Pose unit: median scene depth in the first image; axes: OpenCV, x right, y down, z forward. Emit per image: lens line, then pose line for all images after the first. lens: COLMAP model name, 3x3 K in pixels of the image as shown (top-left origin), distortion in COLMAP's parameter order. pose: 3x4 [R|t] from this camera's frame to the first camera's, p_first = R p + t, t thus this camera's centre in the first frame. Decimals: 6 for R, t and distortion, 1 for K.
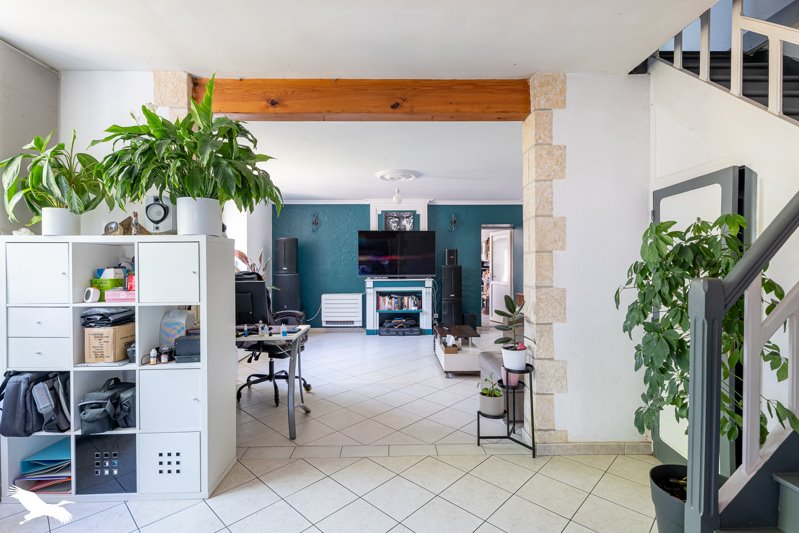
lens RADIAL K [[373.4, 0, 393.8], [0, 373.4, 264.8], [0, 0, 1]] dist [0.006515, 0.001522]
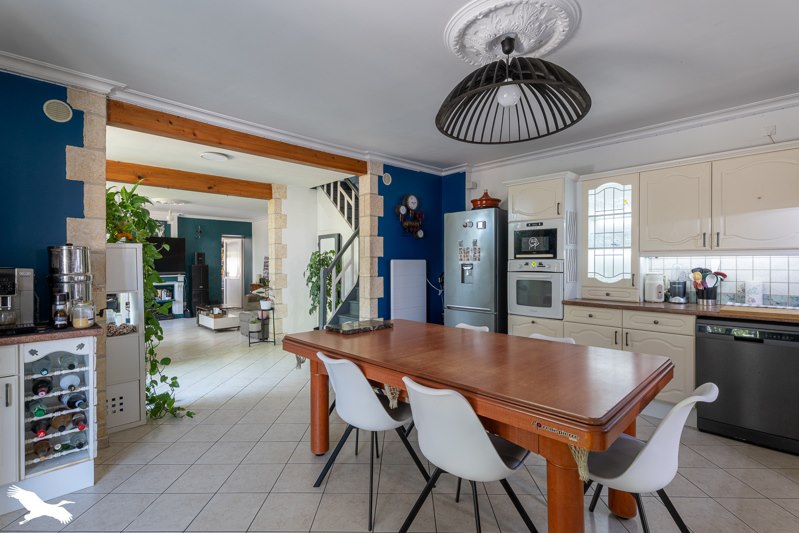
lens RADIAL K [[373.4, 0, 396.0], [0, 373.4, 263.6], [0, 0, 1]] dist [0.006515, 0.001522]
pose [[0.729167, -0.001956, 0.684333, -0.653137], [0.001651, 0.999998, 0.001099, -0.005841], [-0.684334, 0.000328, 0.729169, -1.196711]]
